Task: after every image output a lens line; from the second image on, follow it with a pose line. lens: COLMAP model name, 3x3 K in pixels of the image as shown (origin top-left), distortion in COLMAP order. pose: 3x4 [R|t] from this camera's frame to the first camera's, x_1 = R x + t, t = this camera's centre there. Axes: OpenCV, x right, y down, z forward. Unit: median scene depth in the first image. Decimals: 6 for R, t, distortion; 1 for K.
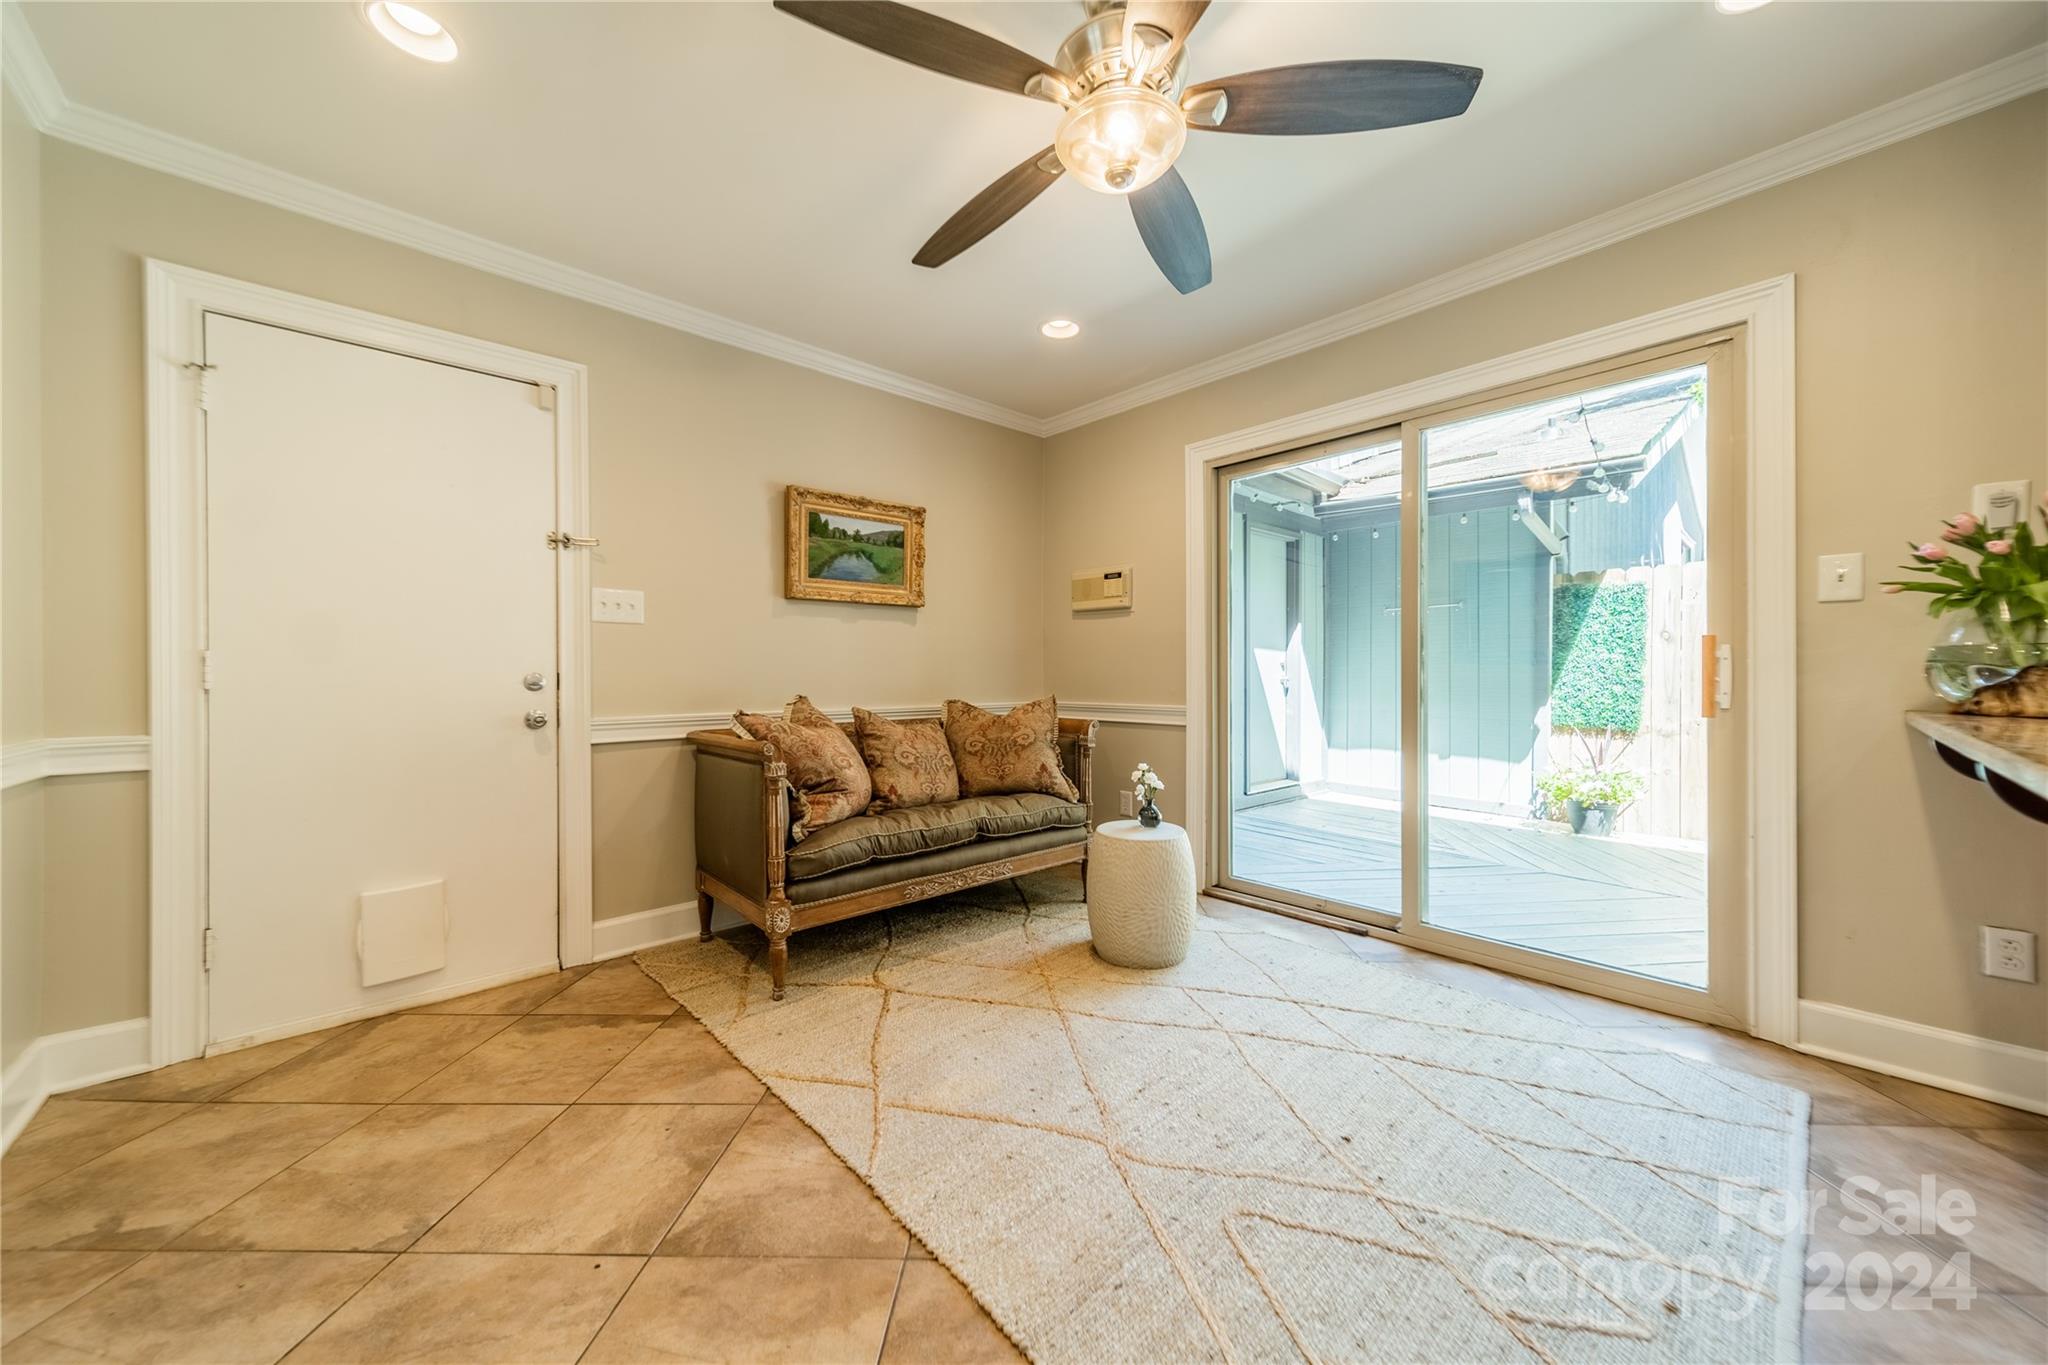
lens RADIAL K [[722.0, 0, 1027.2], [0, 722.0, 675.3], [0, 0, 1]] dist [0.004849, -0.000015]
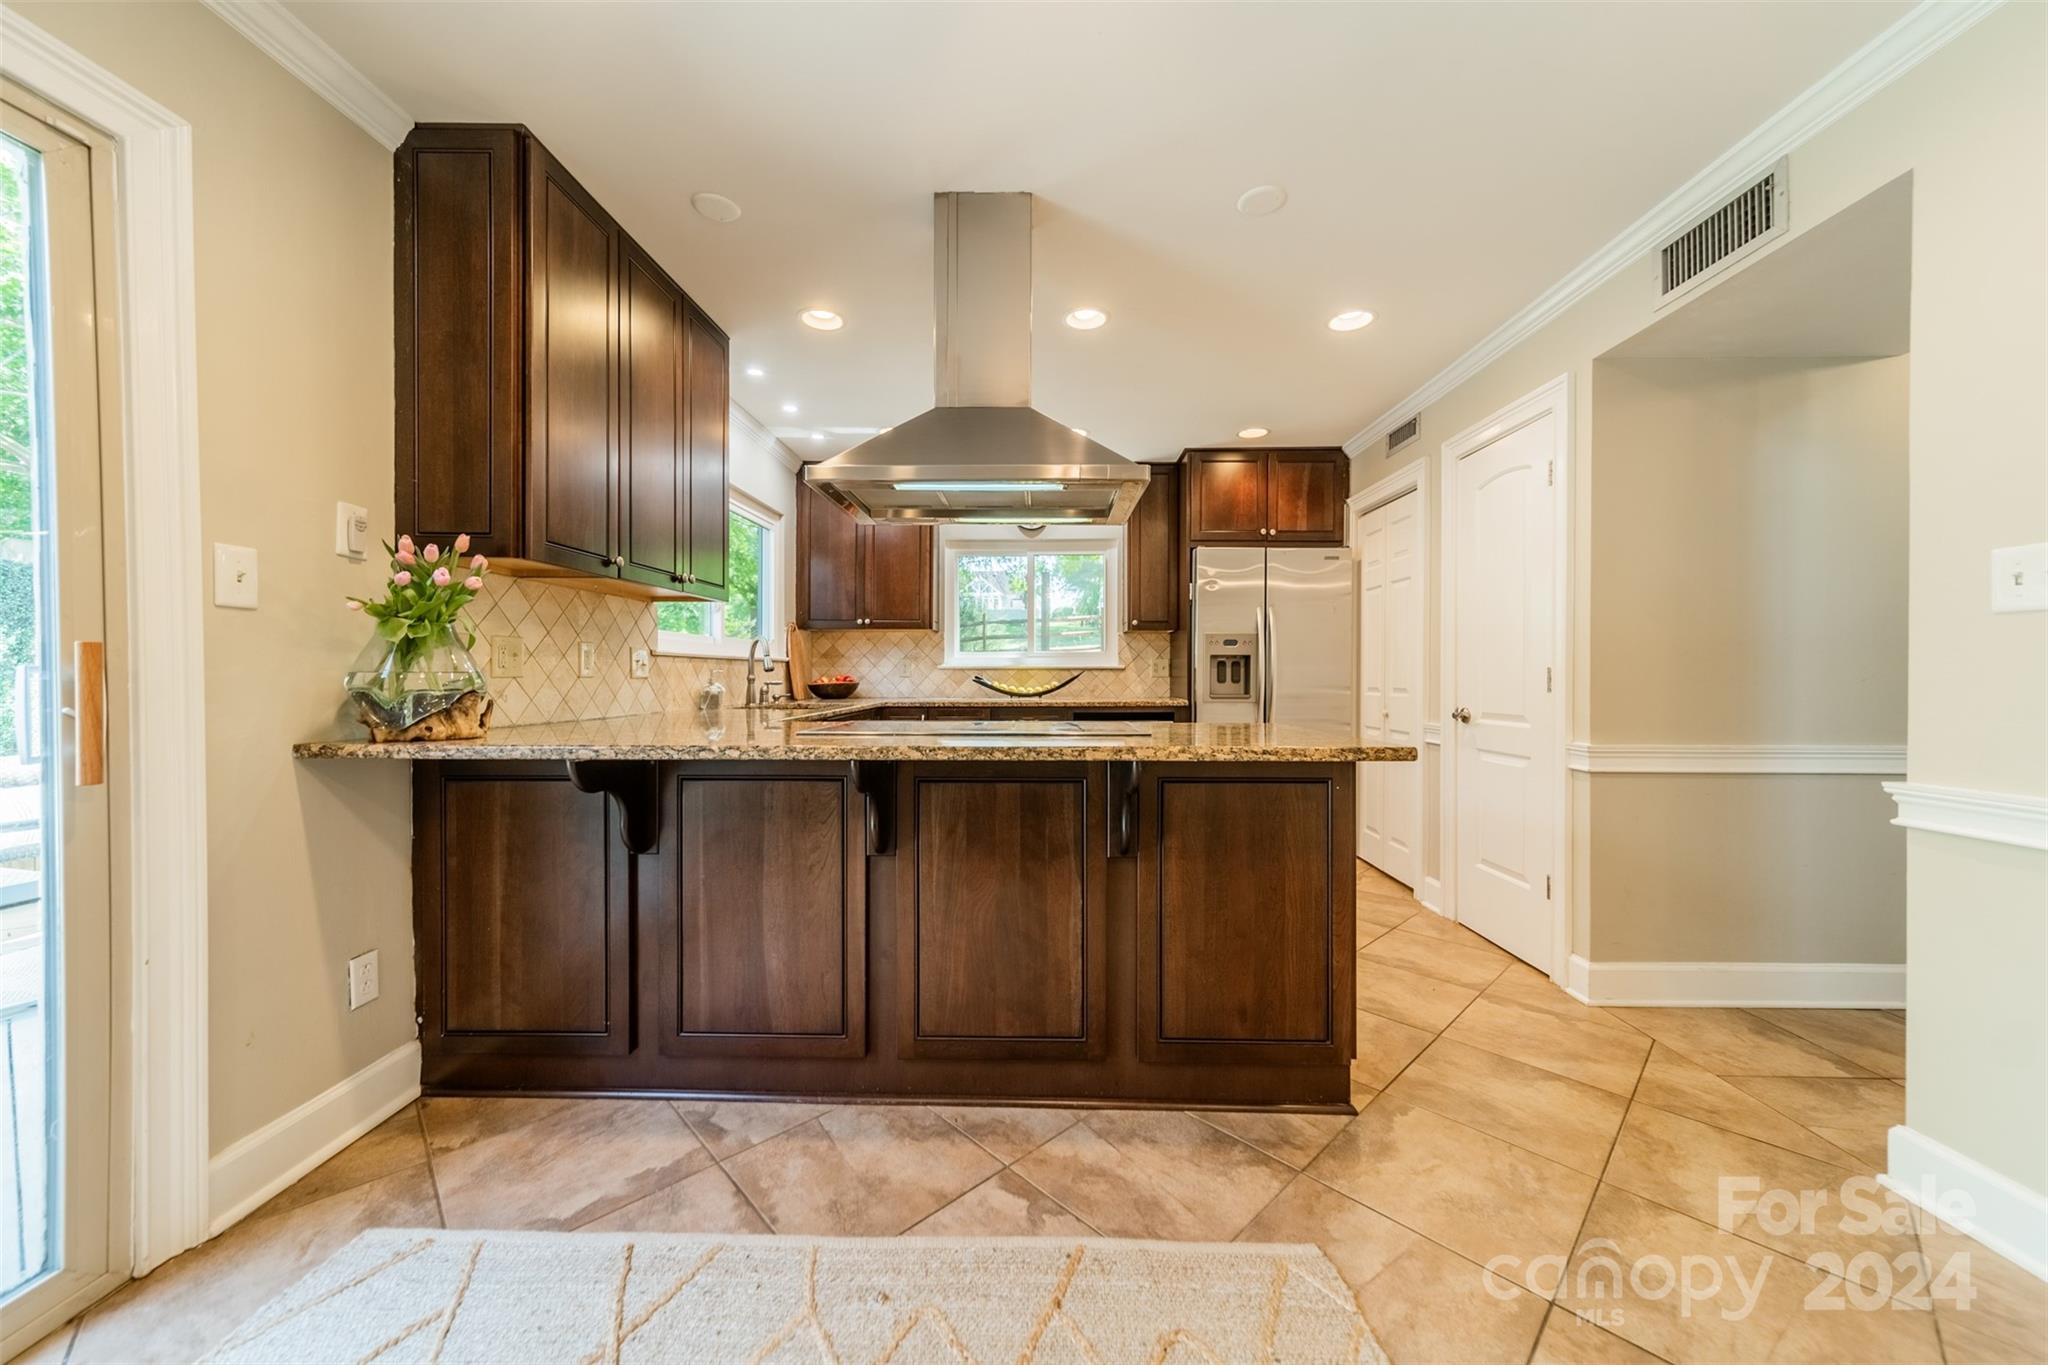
lens RADIAL K [[732.7, 0, 1027.3], [0, 732.7, 679.4], [0, 0, 1]] dist [0.007537, 0.000085]
pose [[-0.721616, -0.003013, 0.692287, -0.010426], [0.000968, 0.999985, 0.005361, -0.027170], [-0.692293, 0.004539, -0.721602, 0.884803]]
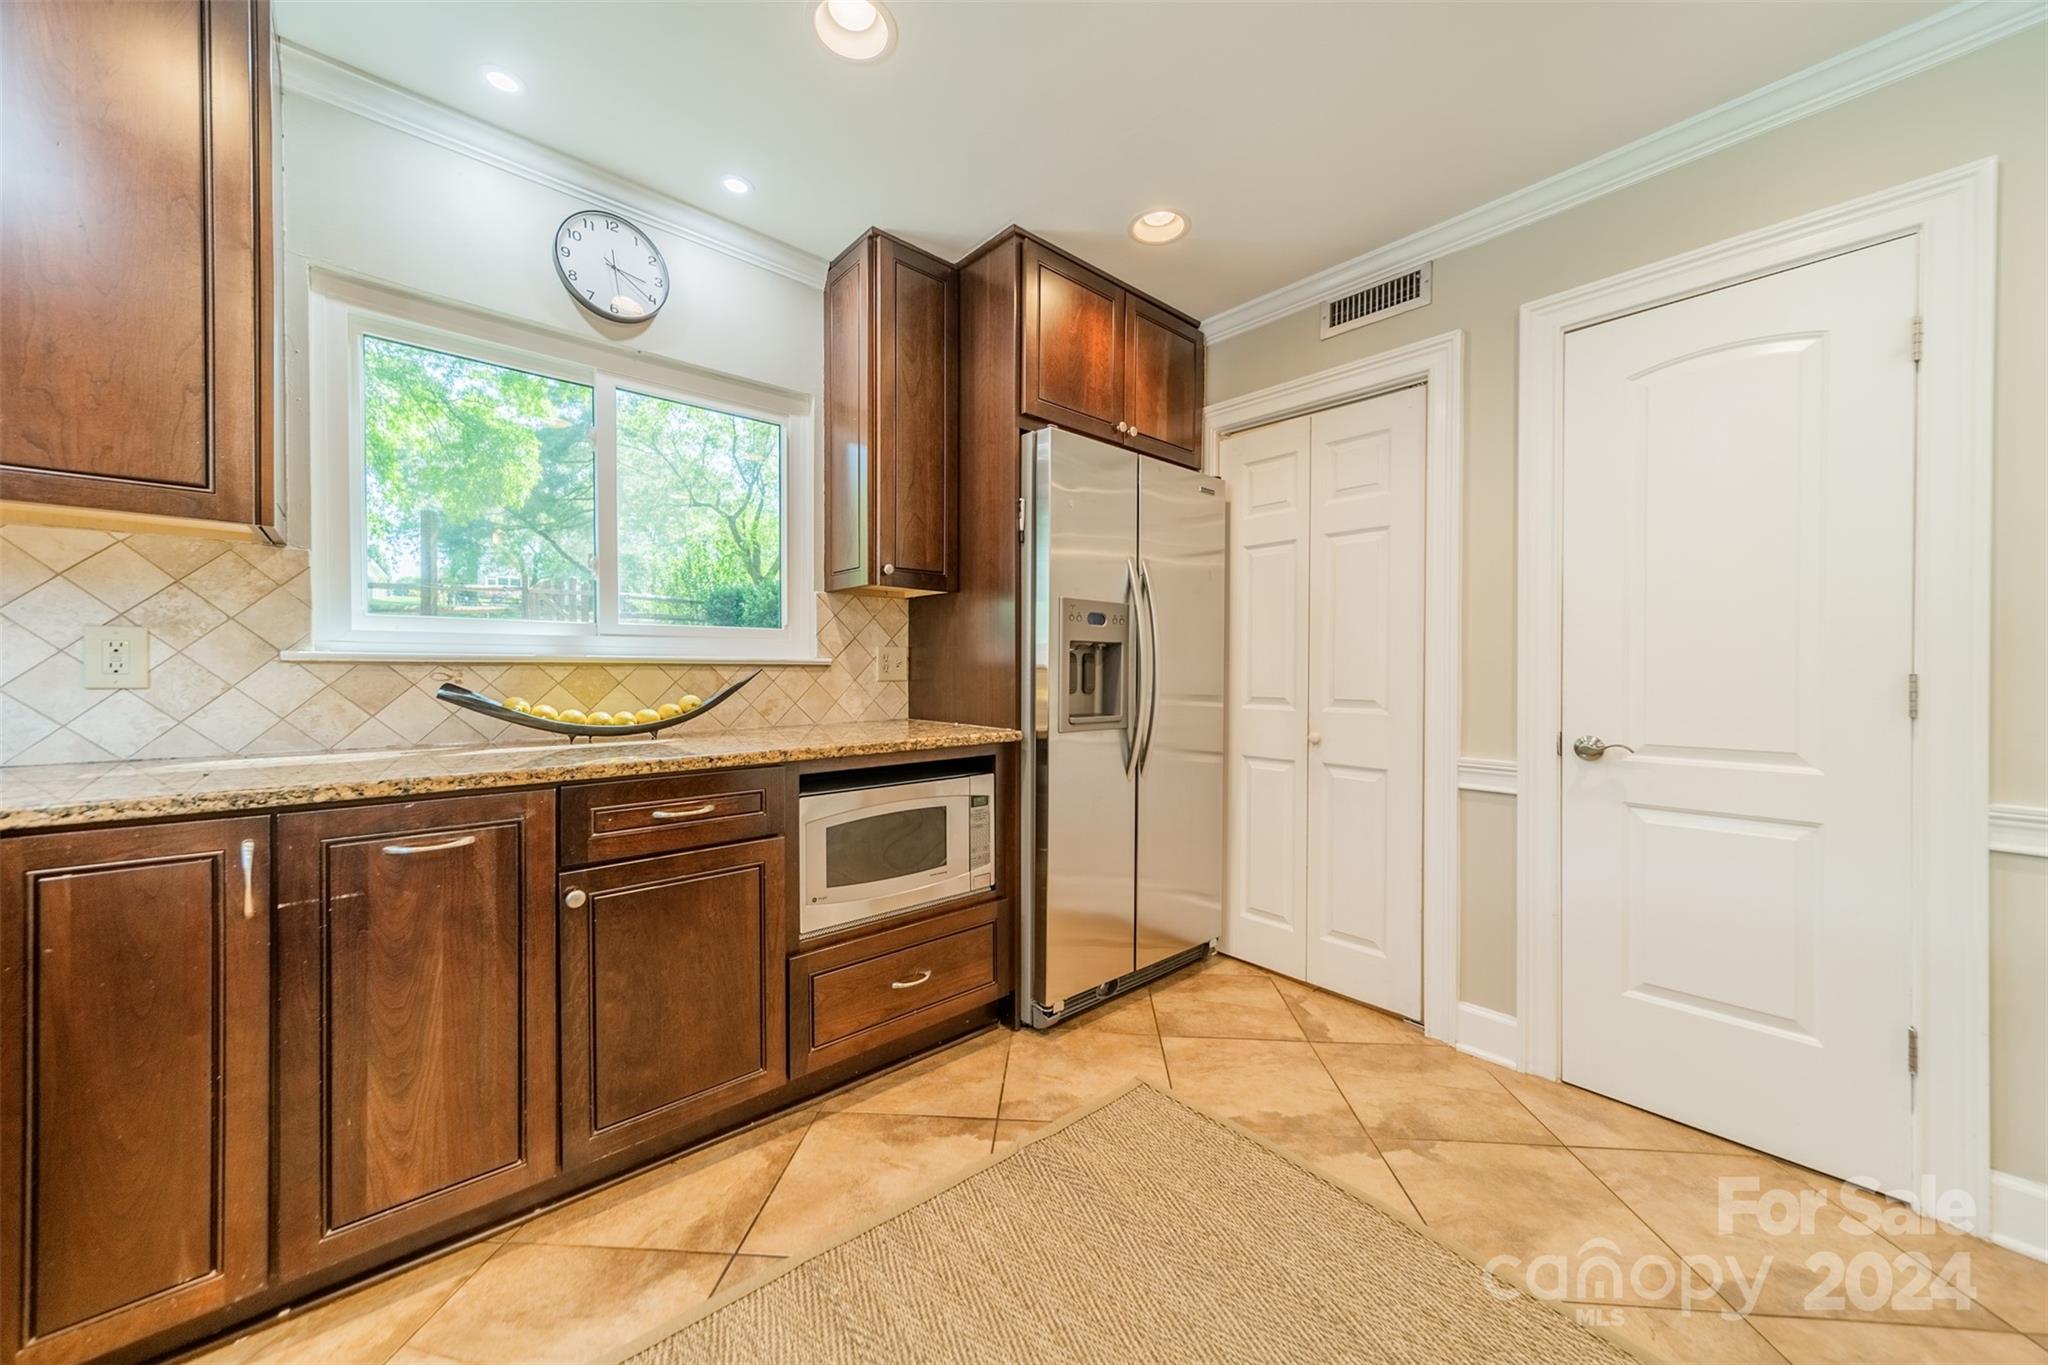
lens RADIAL K [[727.3, 0, 1026.2], [0, 727.3, 676.0], [0, 0, 1]] dist [0.006492, -0.000008]
pose [[-0.999913, -0.001899, 0.013059, 1.058893], [-0.001774, 0.999952, 0.009603, -0.042671], [-0.013076, 0.009579, -0.999869, 0.120890]]
